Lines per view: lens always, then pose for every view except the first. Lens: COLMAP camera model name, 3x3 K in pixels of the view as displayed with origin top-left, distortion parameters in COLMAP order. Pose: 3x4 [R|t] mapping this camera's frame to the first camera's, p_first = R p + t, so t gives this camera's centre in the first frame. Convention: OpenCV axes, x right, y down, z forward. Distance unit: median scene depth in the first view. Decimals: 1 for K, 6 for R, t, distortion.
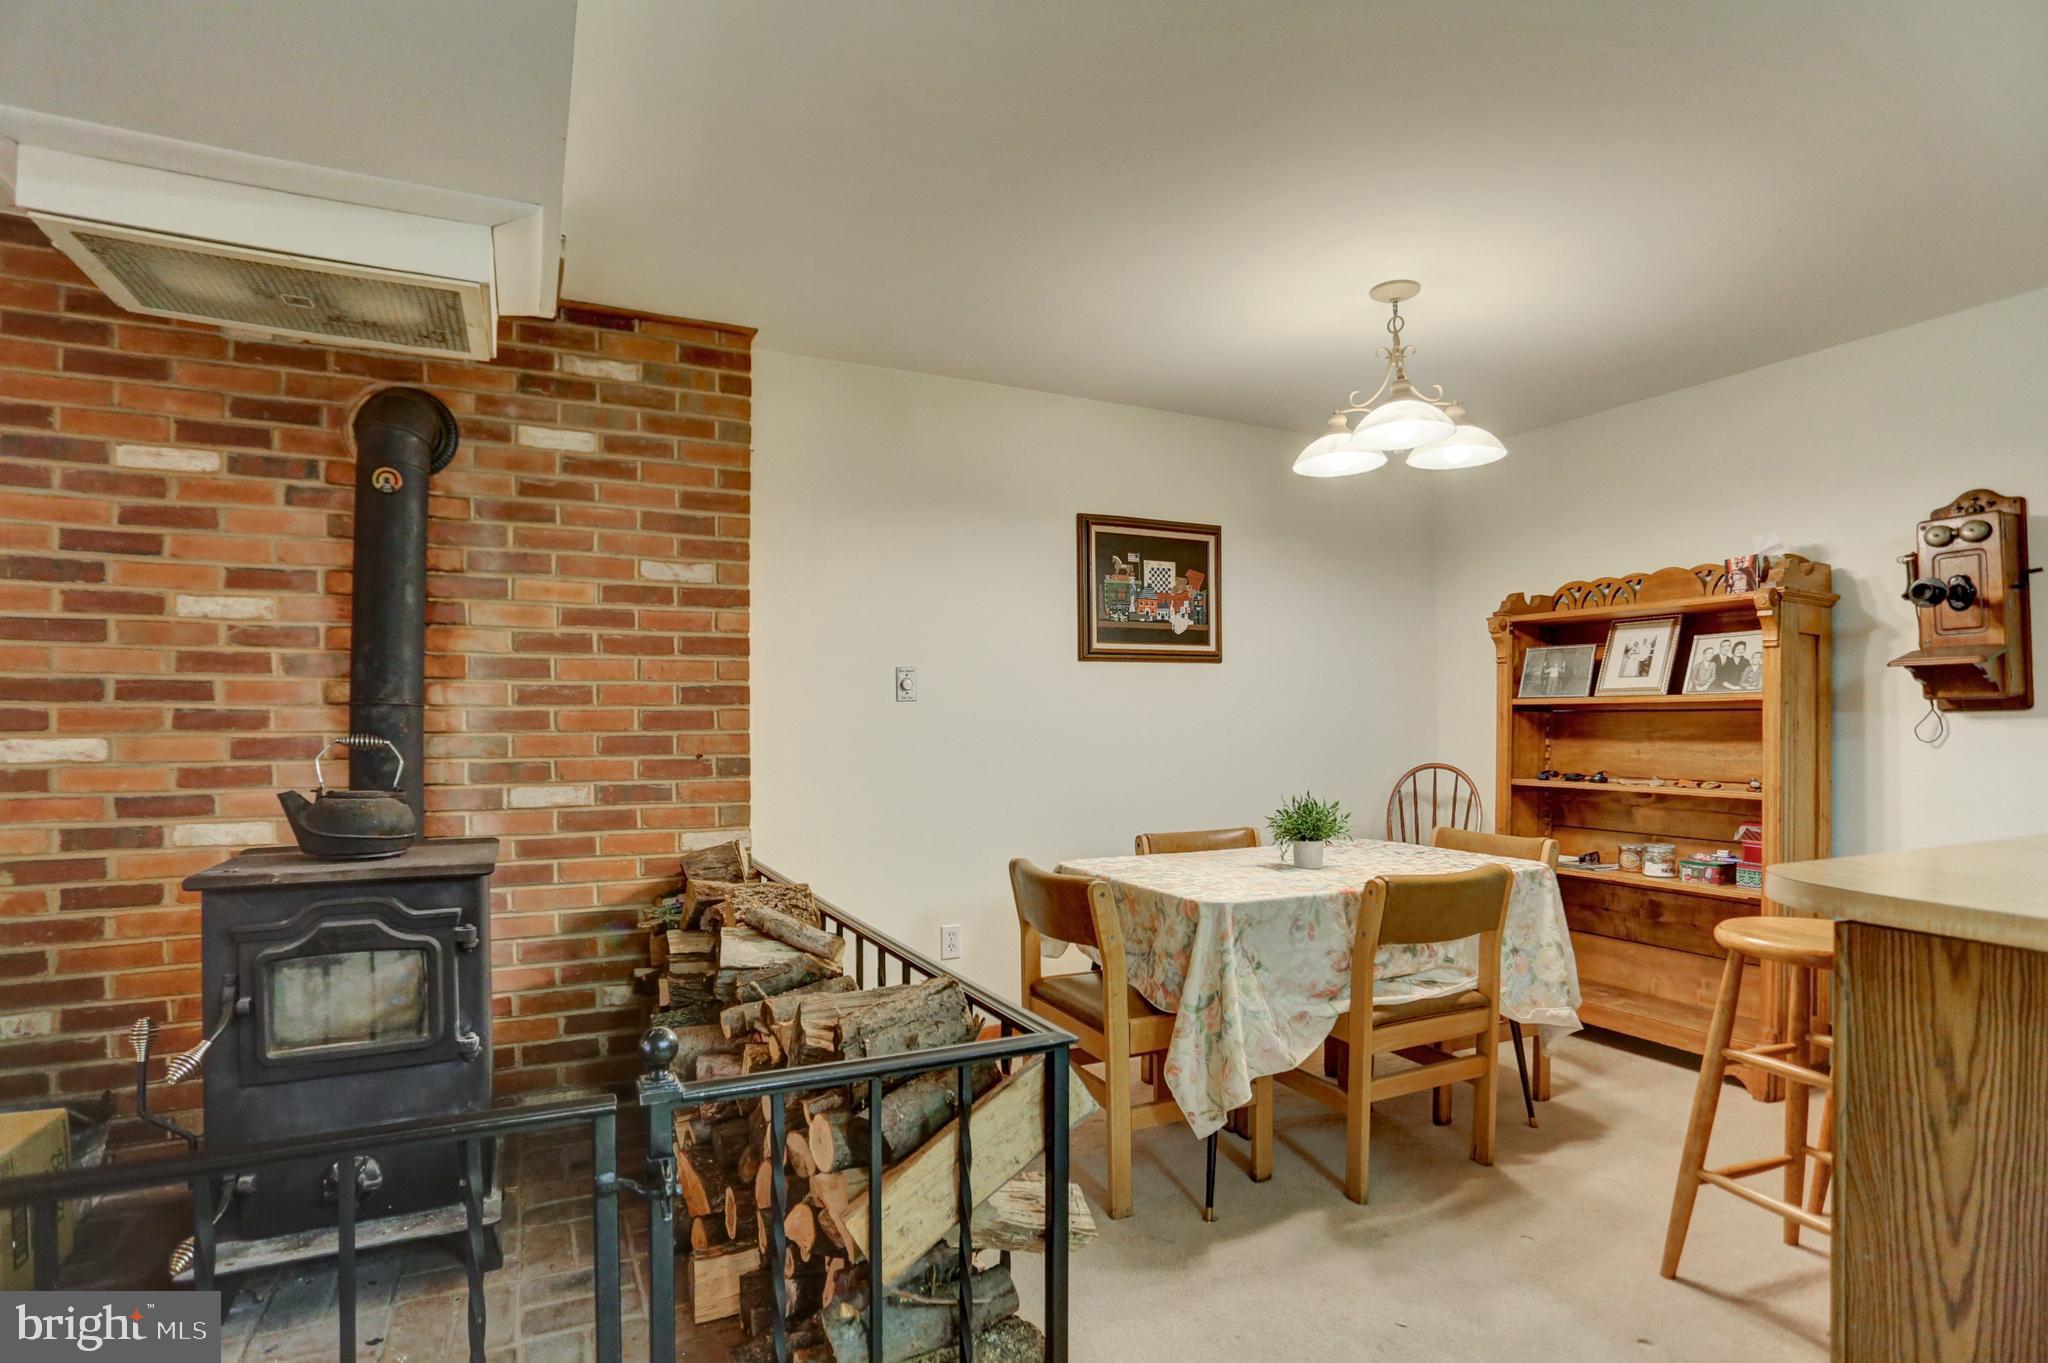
lens RADIAL K [[989.8, 0, 990.8], [0, 989.8, 704.3], [0, 0, 1]] dist [-0.053115, 0.024389]
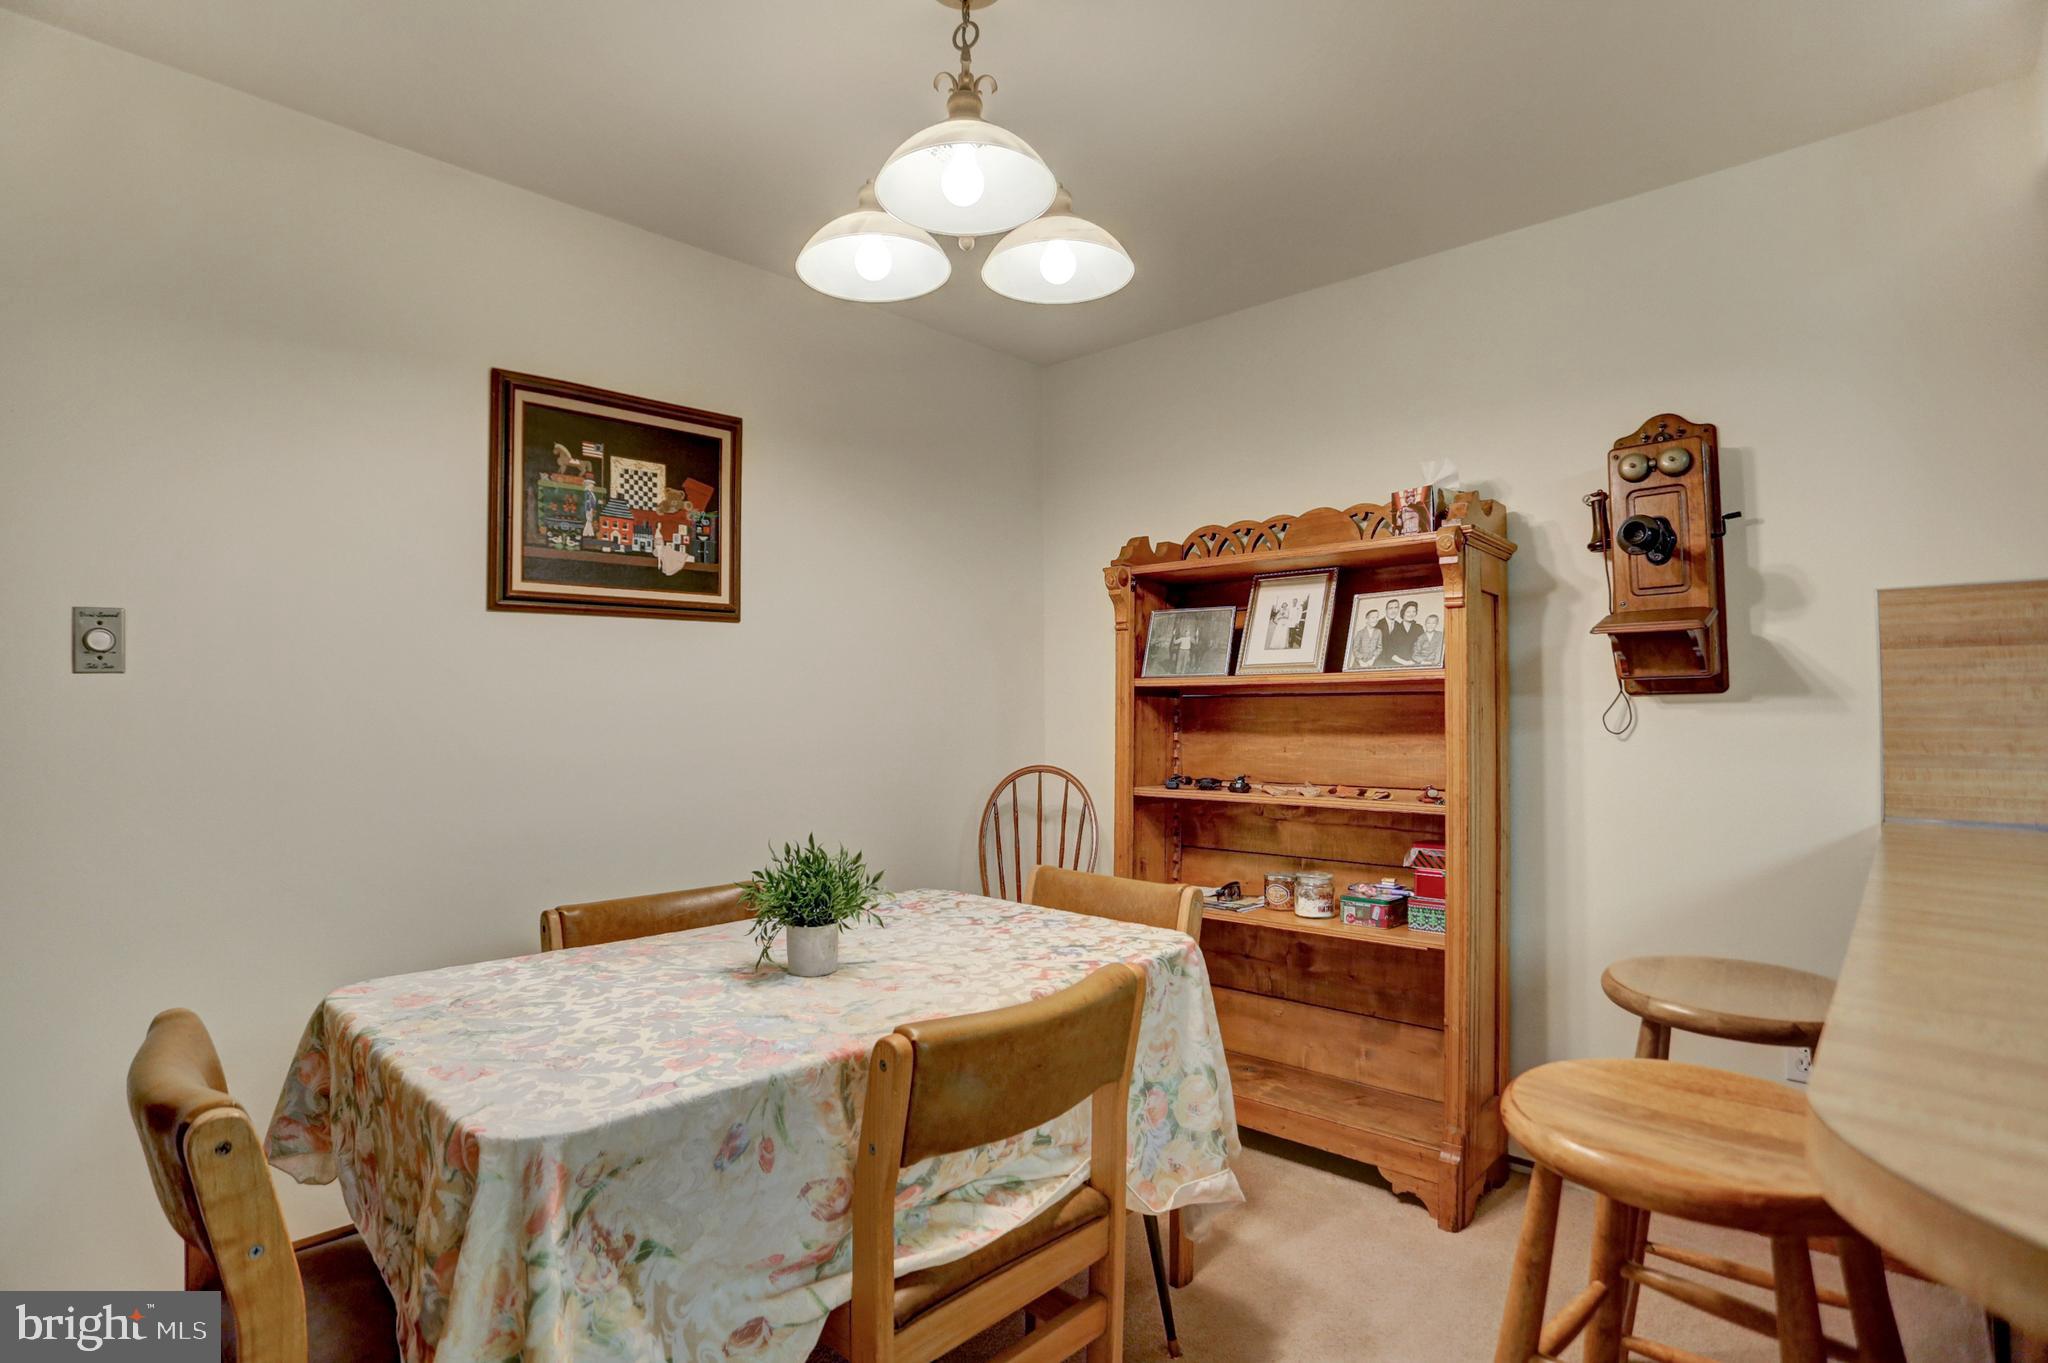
lens RADIAL K [[989.8, 0, 977.3], [0, 989.8, 673.5], [0, 0, 1]] dist [-0.053115, 0.024389]
pose [[0.941130, 0.009710, 0.337905, 0.228925], [-0.003242, 0.999801, -0.019699, 0.007914], [-0.338029, 0.017444, 0.940974, 0.455347]]
